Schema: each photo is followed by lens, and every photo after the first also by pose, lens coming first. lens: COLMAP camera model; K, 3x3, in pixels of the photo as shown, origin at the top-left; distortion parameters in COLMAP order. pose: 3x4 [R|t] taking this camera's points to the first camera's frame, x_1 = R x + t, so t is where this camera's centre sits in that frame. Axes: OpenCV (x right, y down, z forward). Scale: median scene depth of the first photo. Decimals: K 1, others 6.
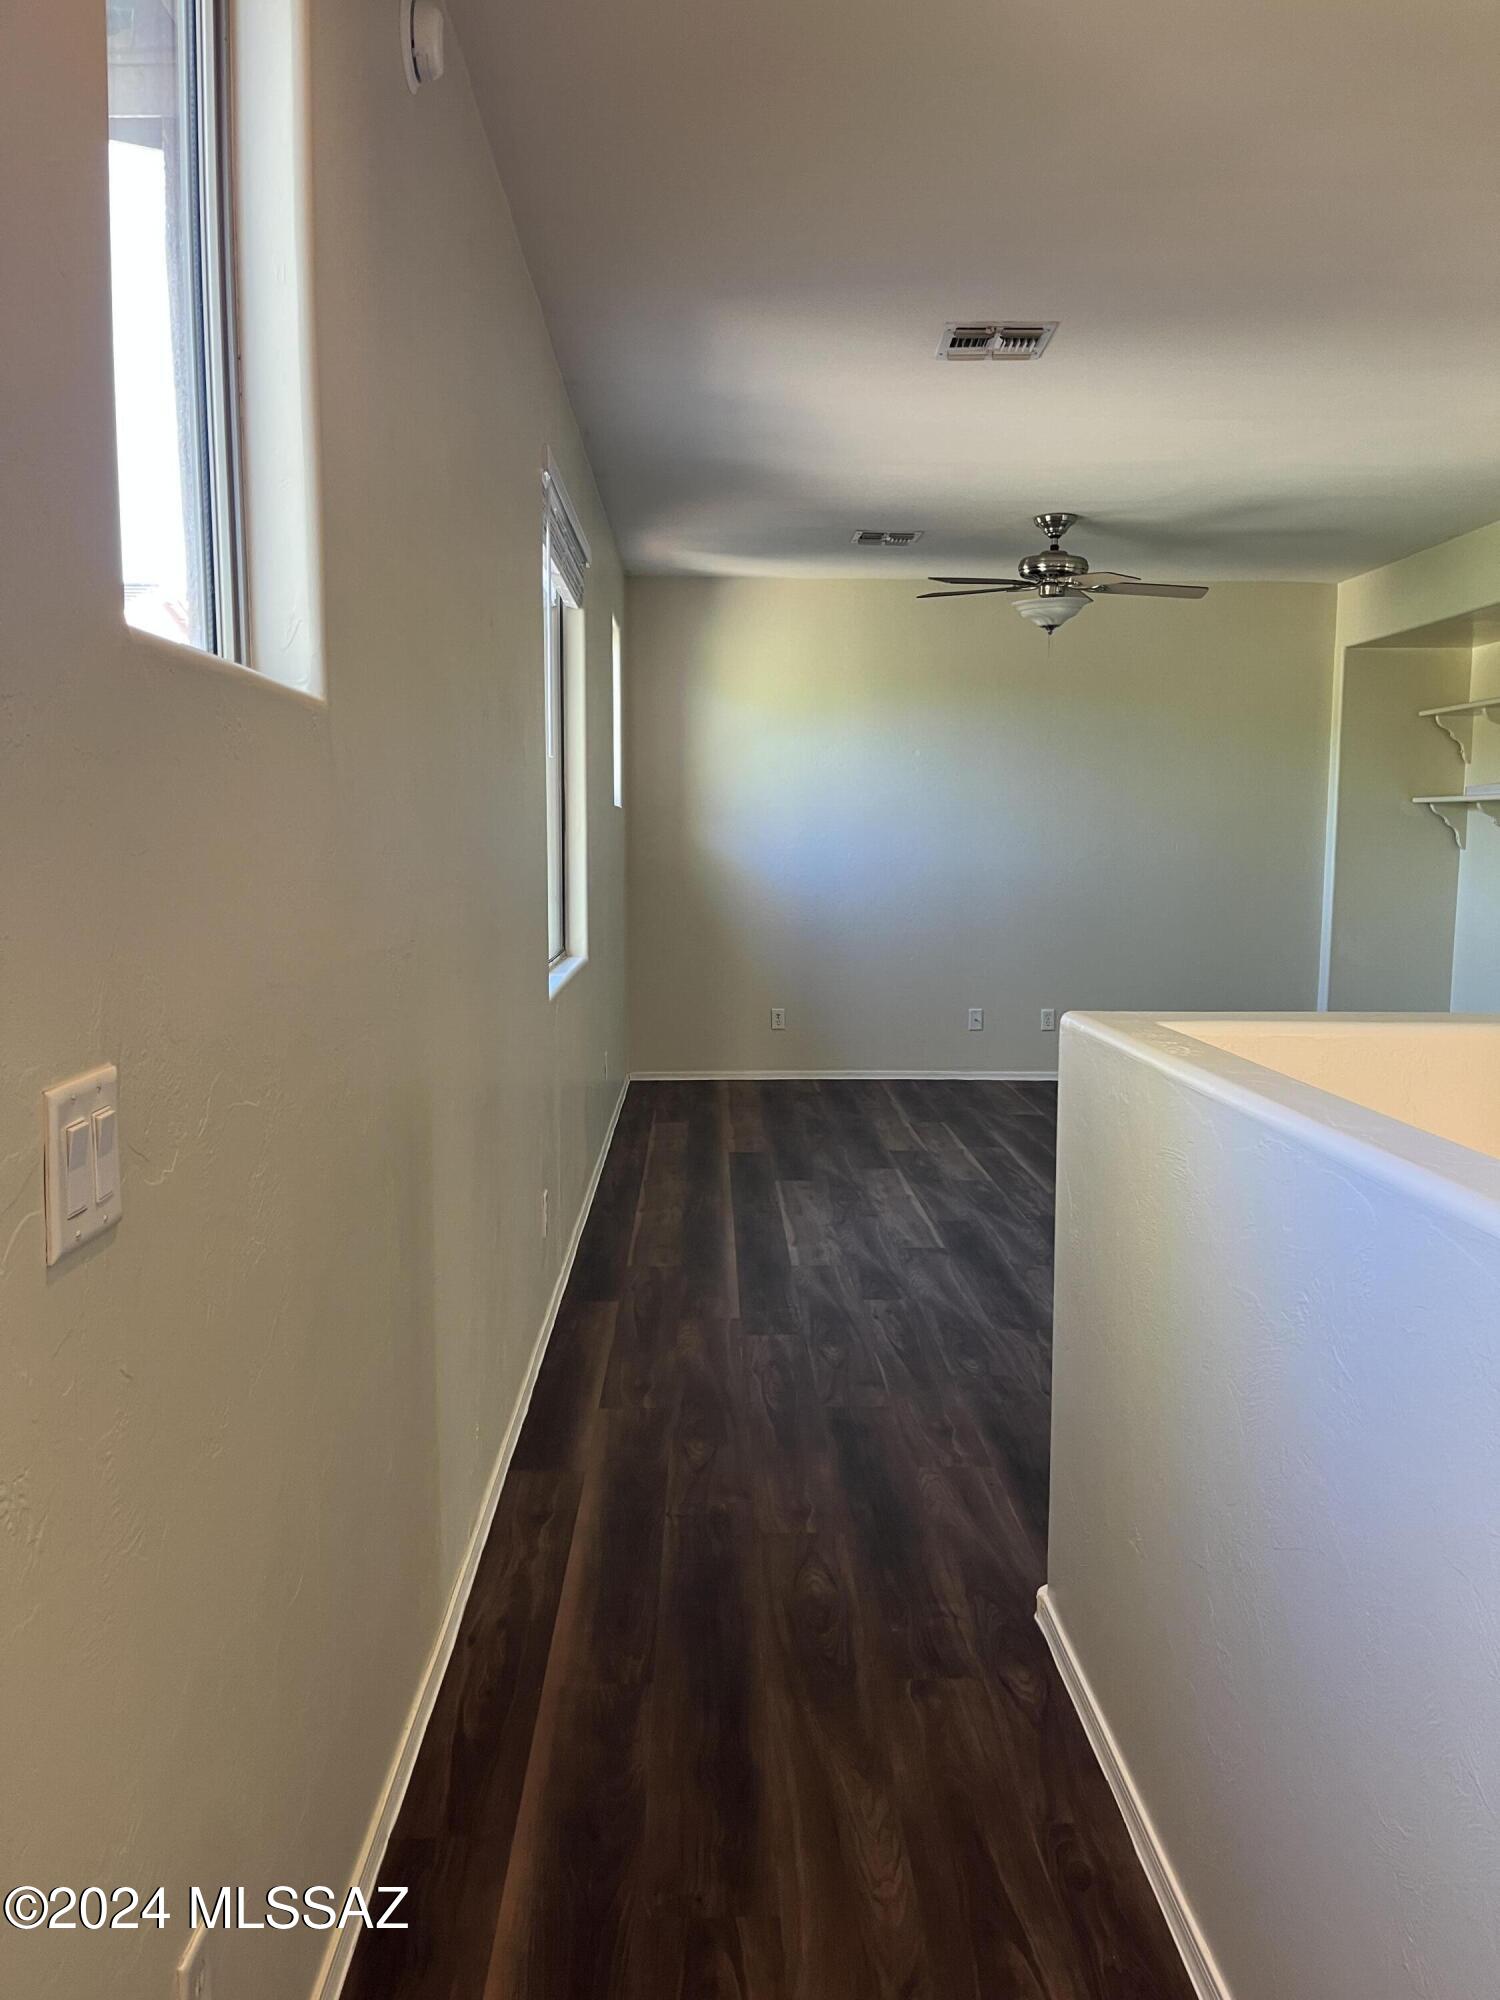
lens RADIAL K [[1521.8, 0, 749.9], [0, 1521.8, 993.6], [0, 0, 1]] dist [0.084429, -0.108322]
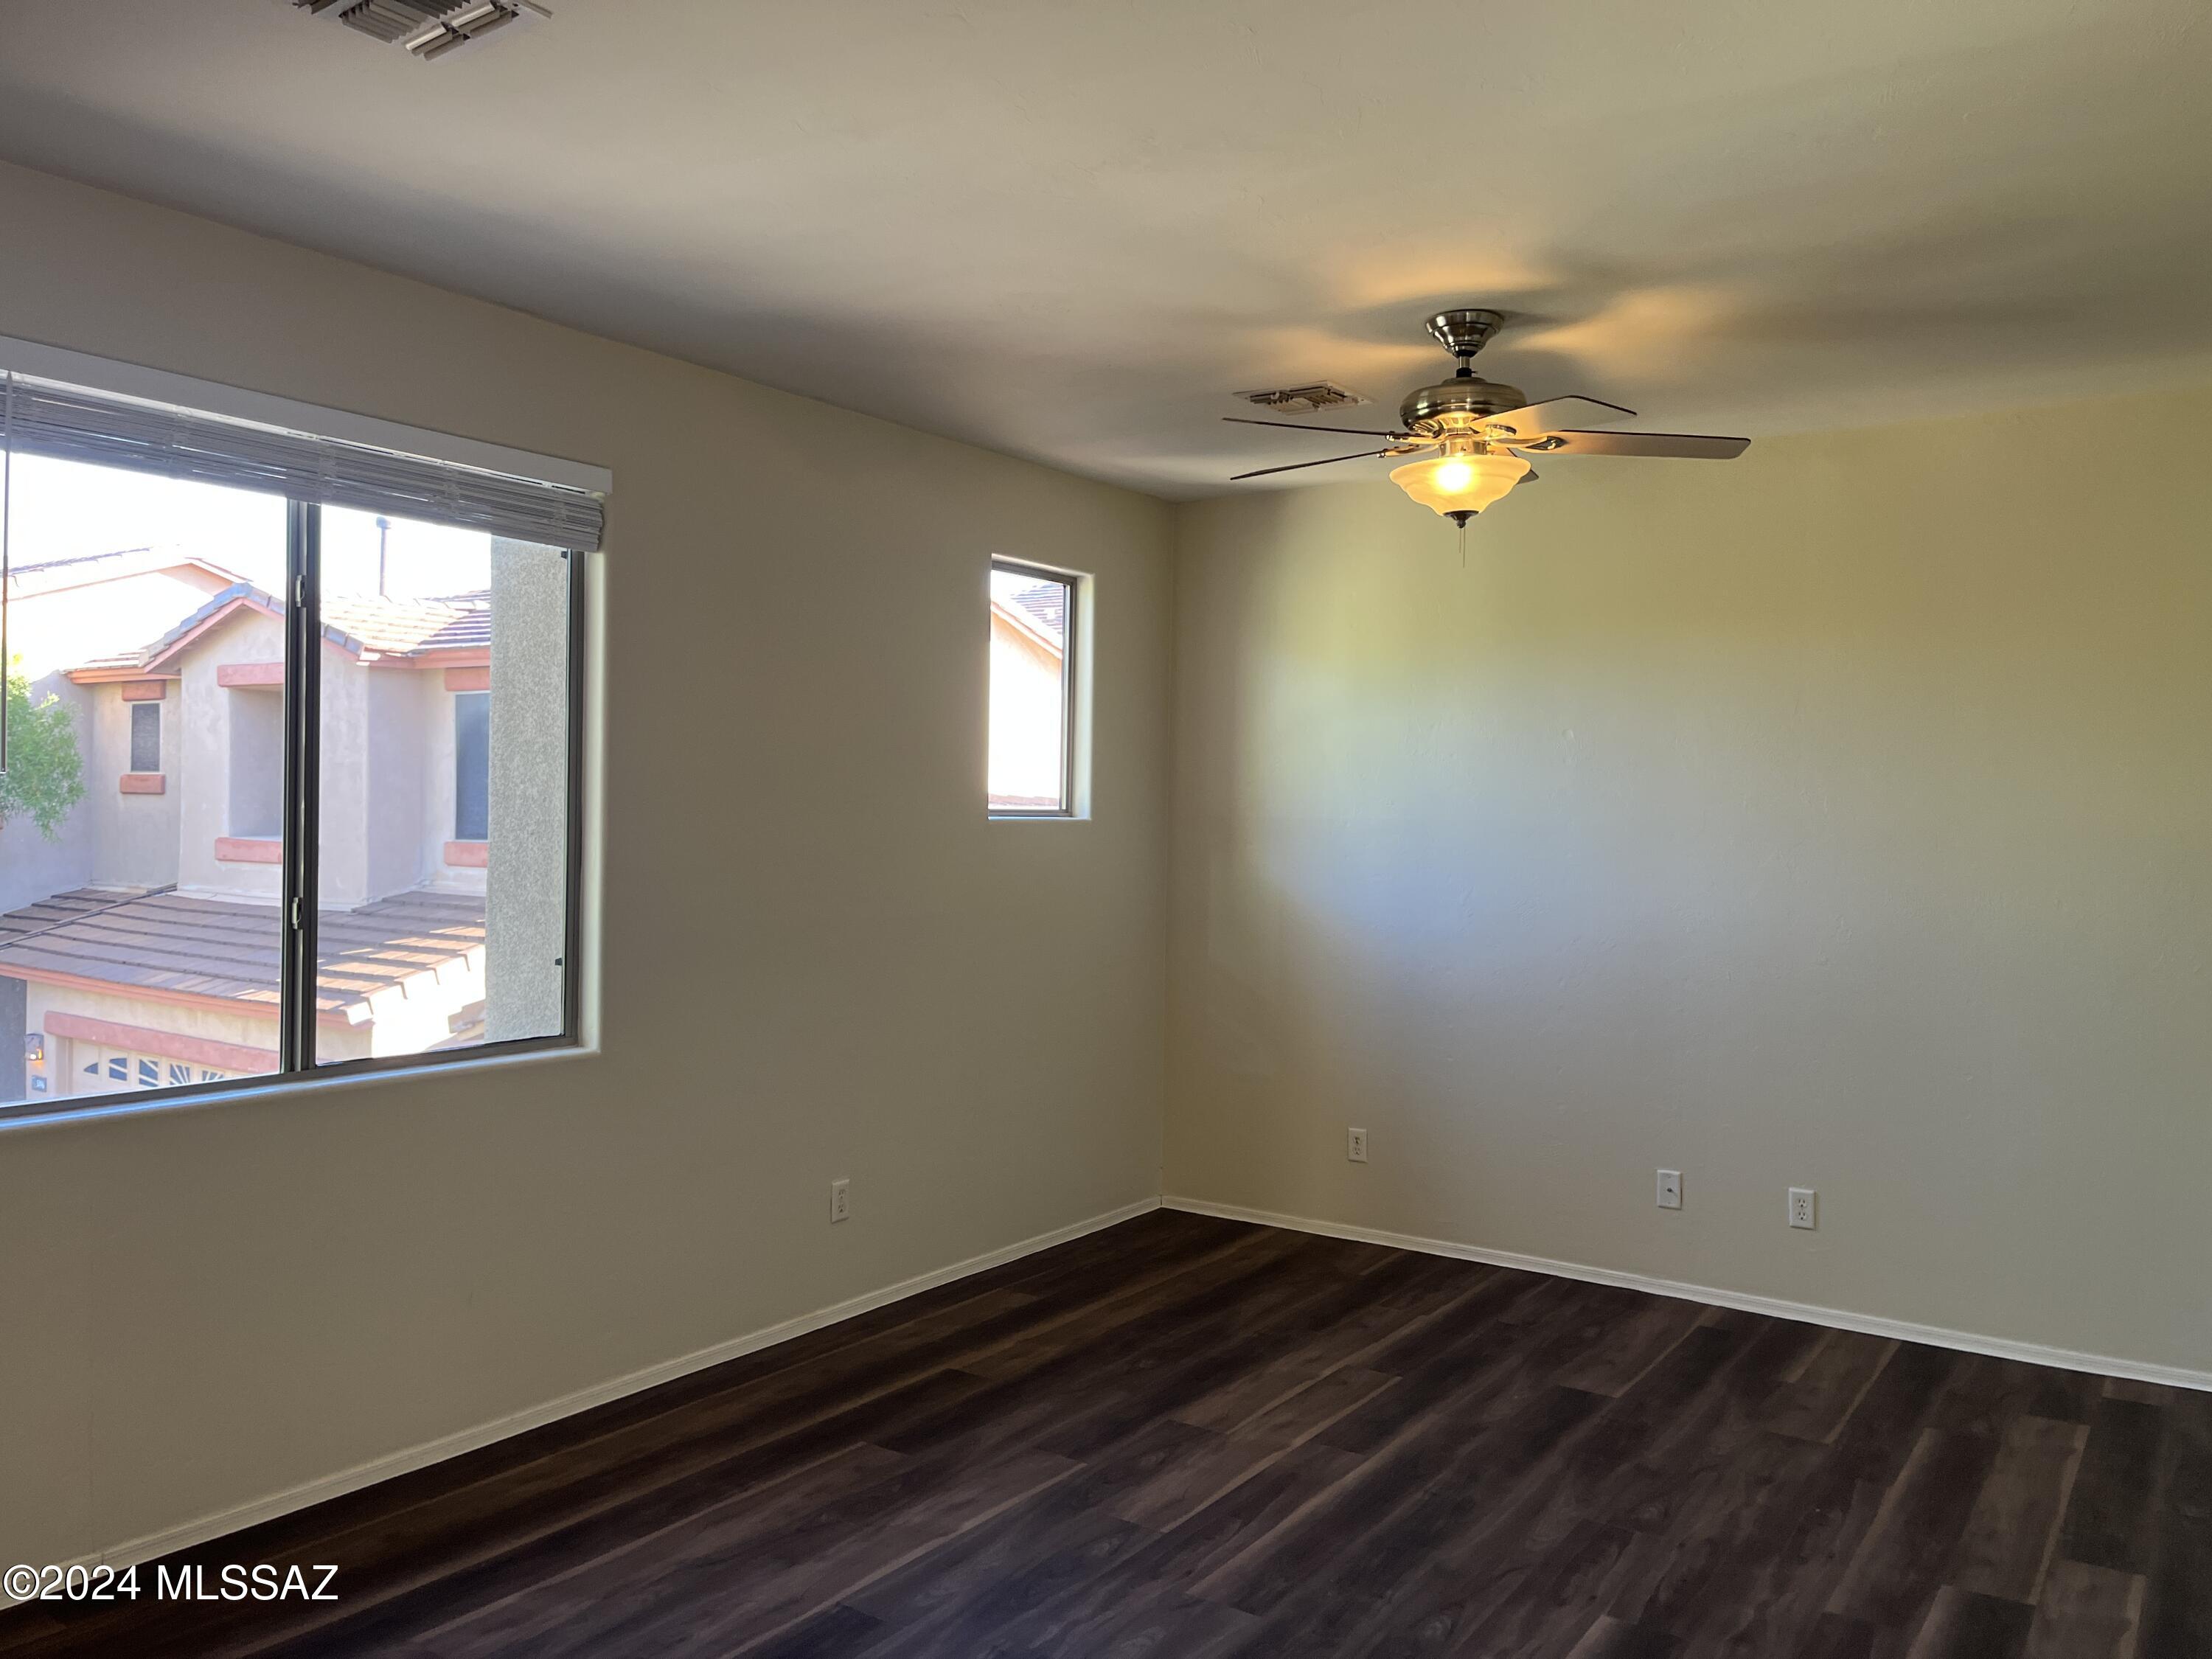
lens RADIAL K [[1683.1, 0, 1105.0], [0, 1683.1, 831.6], [0, 0, 1]] dist [0.084429, -0.108322]
pose [[0.805979, 0.016771, -0.591706, 0.458904], [-0.072843, 0.994811, -0.071026, -0.073623], [0.587444, 0.100347, 0.803019, 0.449594]]
